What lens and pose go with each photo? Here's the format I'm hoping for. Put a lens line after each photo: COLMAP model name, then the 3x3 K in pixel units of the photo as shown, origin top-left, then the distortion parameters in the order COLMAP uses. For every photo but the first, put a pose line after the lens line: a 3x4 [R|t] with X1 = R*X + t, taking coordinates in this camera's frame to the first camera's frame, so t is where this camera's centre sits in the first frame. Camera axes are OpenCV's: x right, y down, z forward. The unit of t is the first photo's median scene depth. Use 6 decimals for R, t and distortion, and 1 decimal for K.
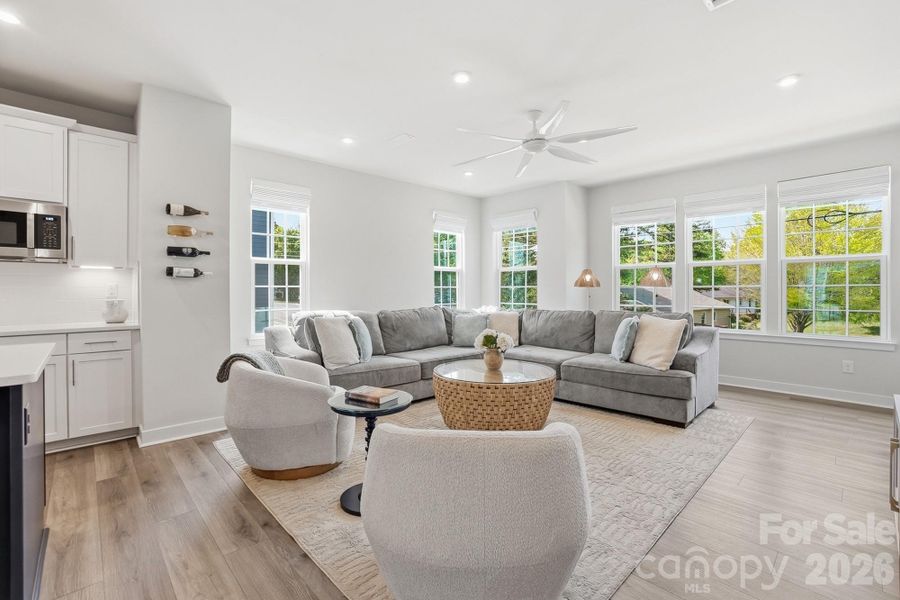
lens RADIAL K [[406.1, 0, 453.3], [0, 406.1, 294.9], [0, 0, 1]] dist [-0.048159, 0.008949]
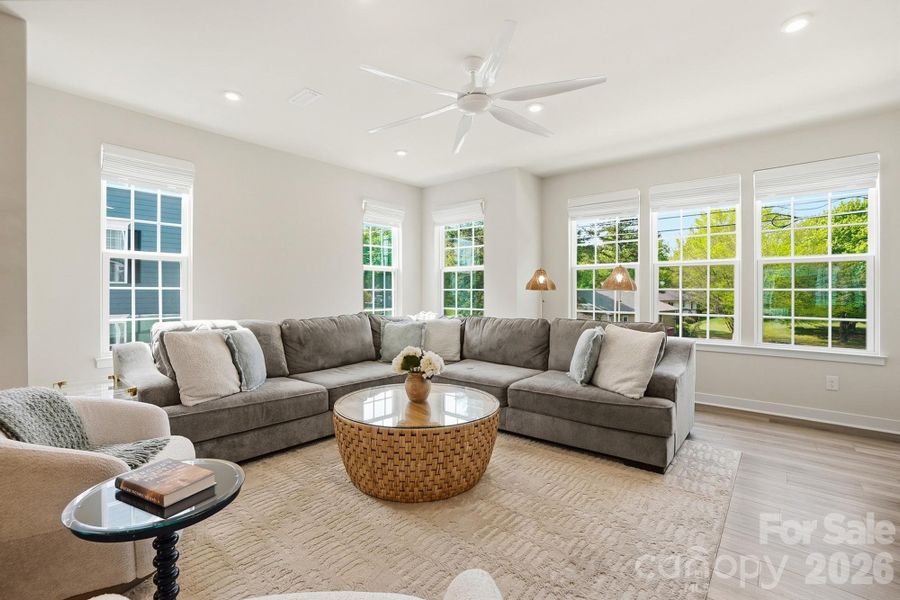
lens RADIAL K [[406.1, 0, 452.0], [0, 406.1, 297.8], [0, 0, 1]] dist [-0.048159, 0.008949]
pose [[0.994616, 0.001165, 0.103624, 0.071789], [-0.001338, 0.999998, 0.001597, -0.005629], [-0.103621, -0.001727, 0.994615, 0.213495]]
